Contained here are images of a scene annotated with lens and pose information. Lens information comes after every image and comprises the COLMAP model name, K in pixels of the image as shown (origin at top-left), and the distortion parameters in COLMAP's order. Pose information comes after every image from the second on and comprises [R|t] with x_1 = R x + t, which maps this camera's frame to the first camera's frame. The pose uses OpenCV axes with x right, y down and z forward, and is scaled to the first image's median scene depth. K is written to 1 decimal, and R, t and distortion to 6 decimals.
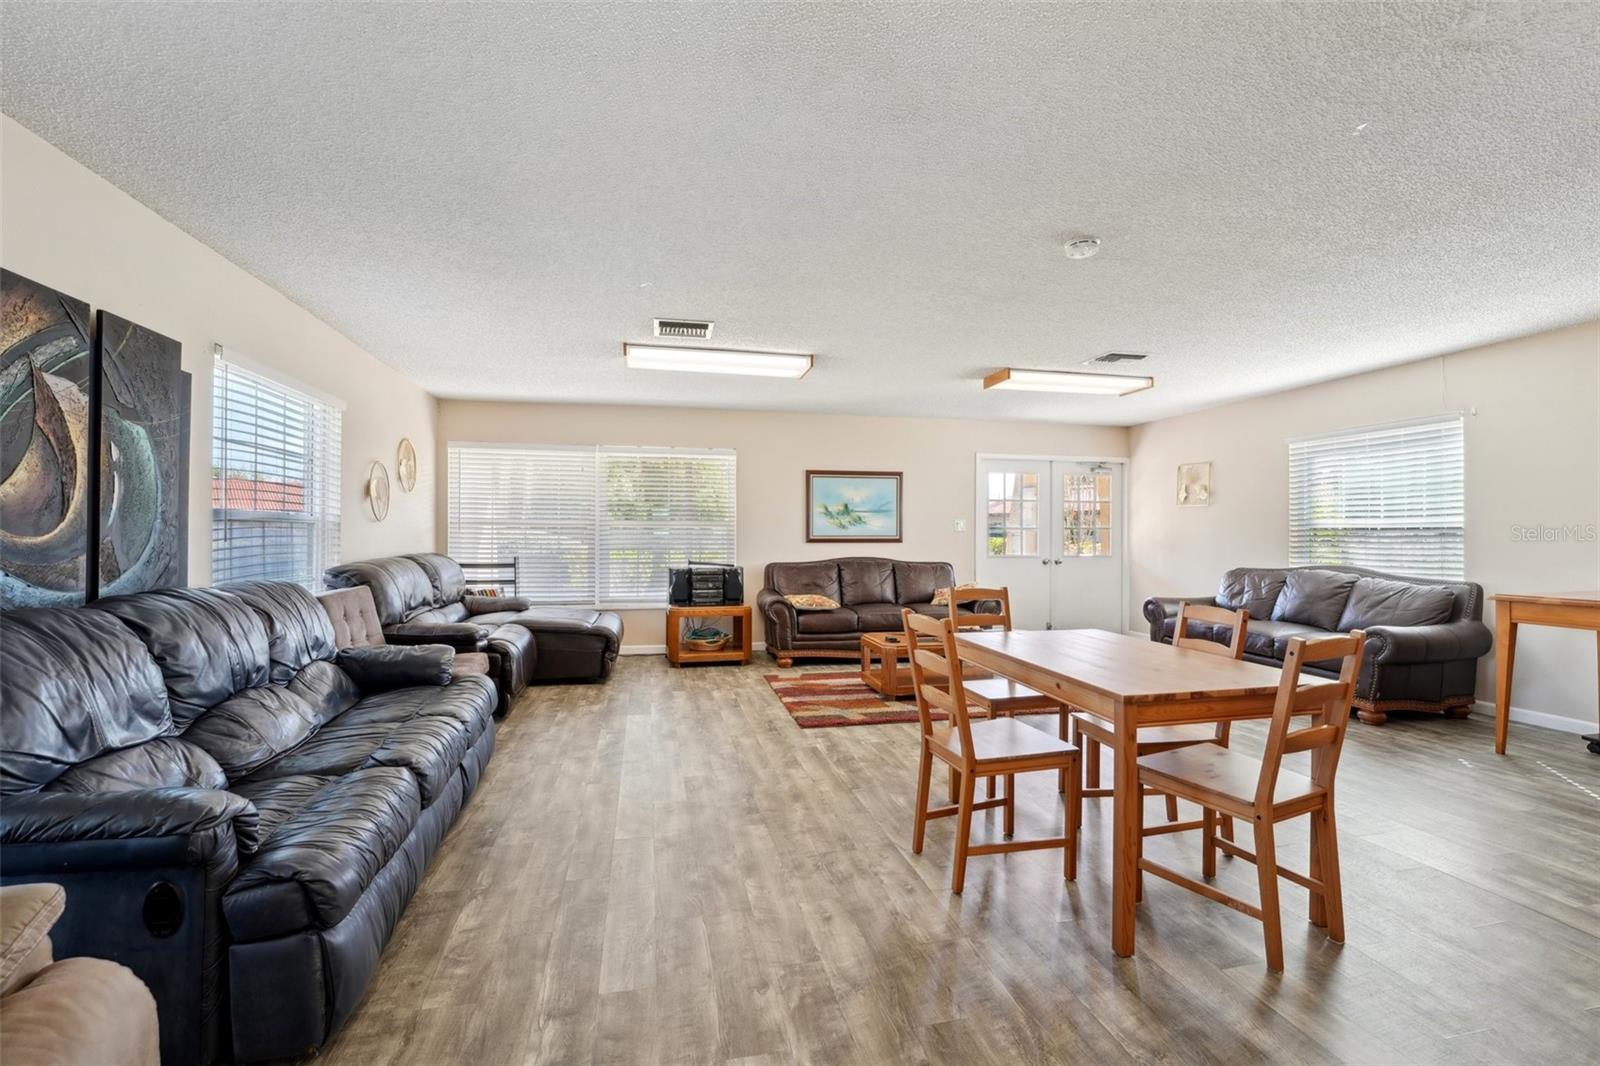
lens RADIAL K [[695.4, 0, 798.3], [0, 695.4, 532.2], [0, 0, 1]] dist [-0.000190, 0.000002]
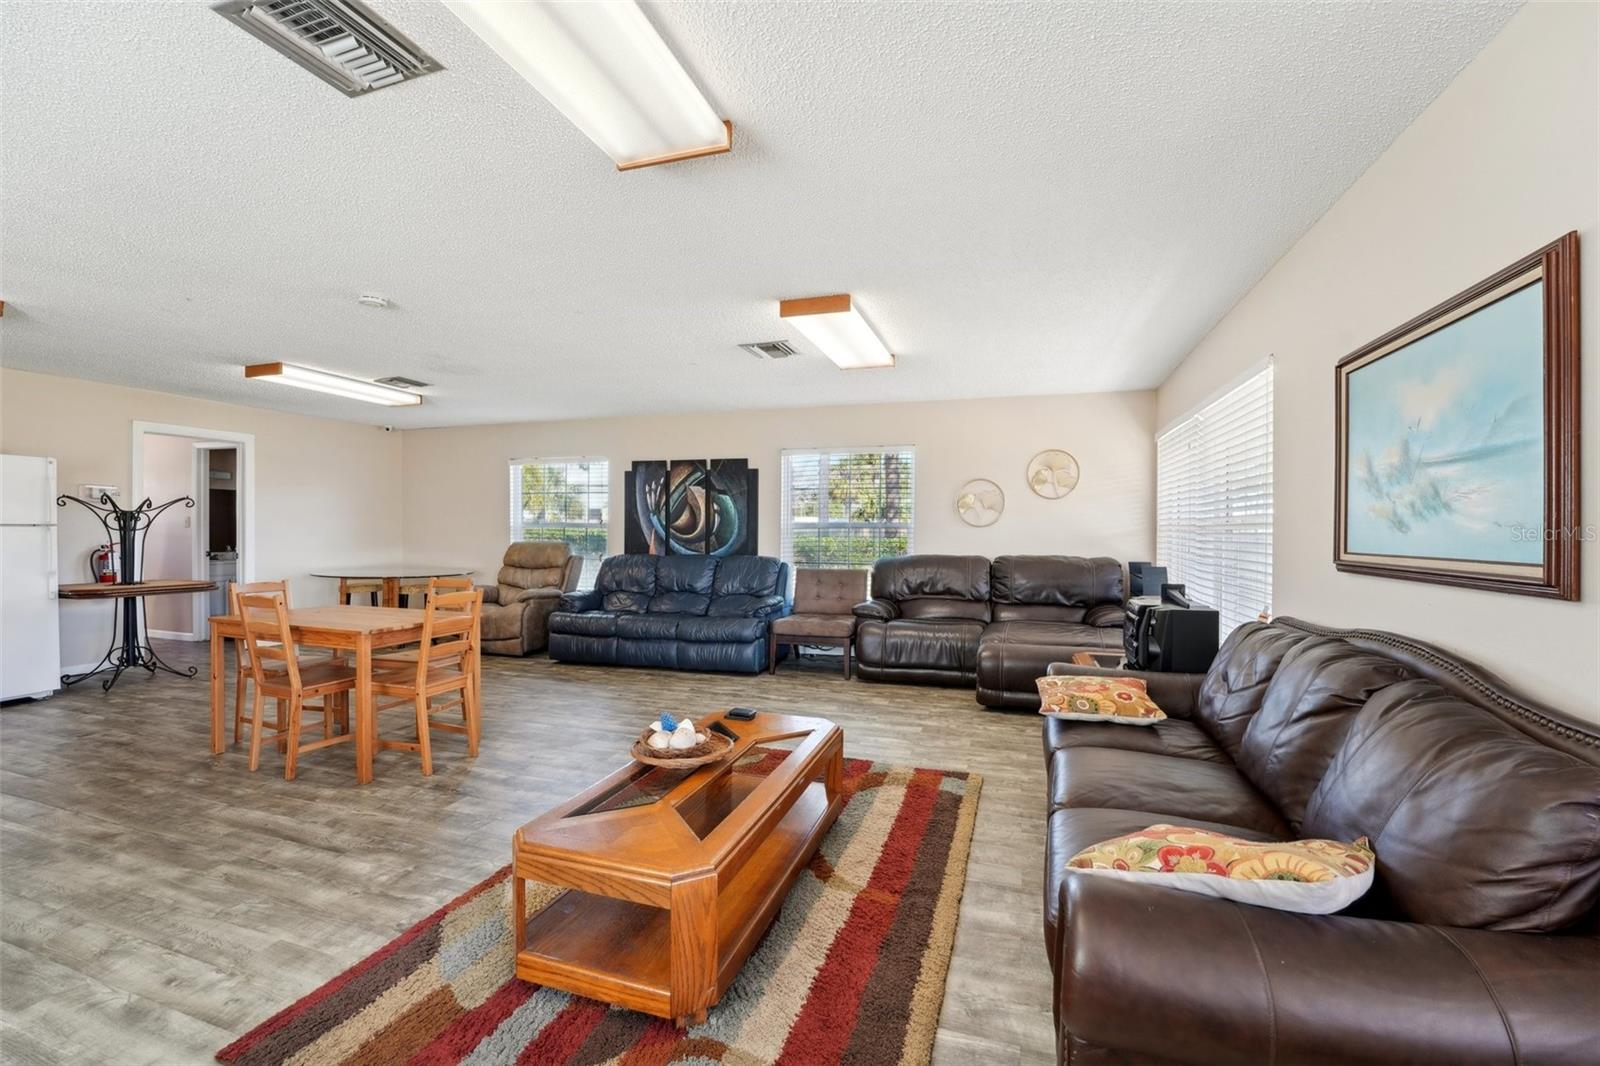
lens RADIAL K [[664.6, 0, 798.9], [0, 664.6, 531.7], [0, 0, 1]] dist [-0.028148, 0.002115]
pose [[-0.511617, 0.002087, -0.859211, 0.739400], [0.001087, 0.999998, 0.001782, -0.009227], [0.859213, -0.000022, -0.511618, 1.636352]]
